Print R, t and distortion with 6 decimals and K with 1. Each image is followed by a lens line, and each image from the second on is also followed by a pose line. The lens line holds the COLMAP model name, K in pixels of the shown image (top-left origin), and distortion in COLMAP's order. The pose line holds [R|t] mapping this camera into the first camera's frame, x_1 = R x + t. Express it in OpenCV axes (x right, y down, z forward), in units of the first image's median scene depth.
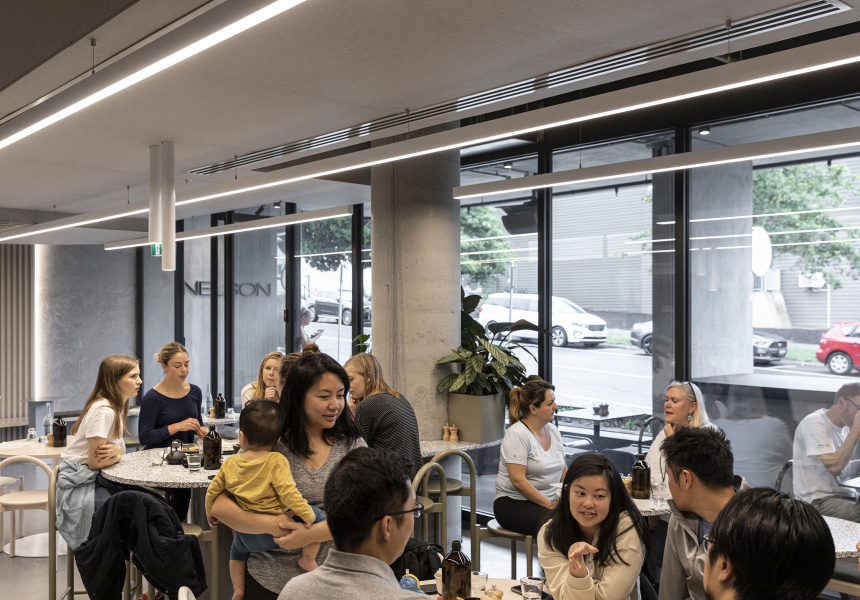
lens RADIAL K [[831.2, 0, 429.2], [0, 831.2, 303.9], [0, 0, 1]] dist [0.009915, 0.000000]
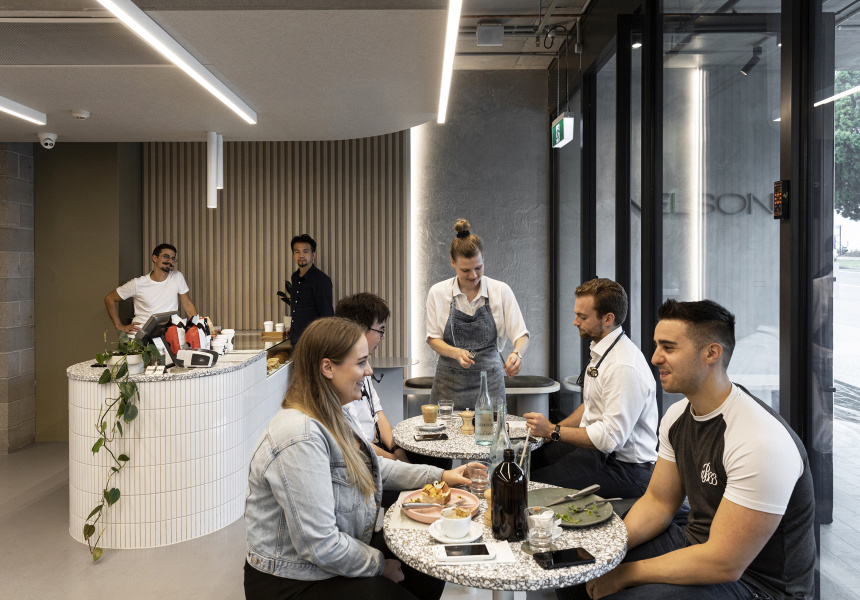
lens RADIAL K [[603.7, 0, 419.3], [0, 603.7, 274.7], [0, 0, 1]] dist [0.005494, 0.001511]
pose [[0.731759, 0.005400, -0.681542, -0.079431], [0.010679, 0.999755, 0.019387, 0.024907], [0.681480, -0.021465, 0.731522, 0.503437]]
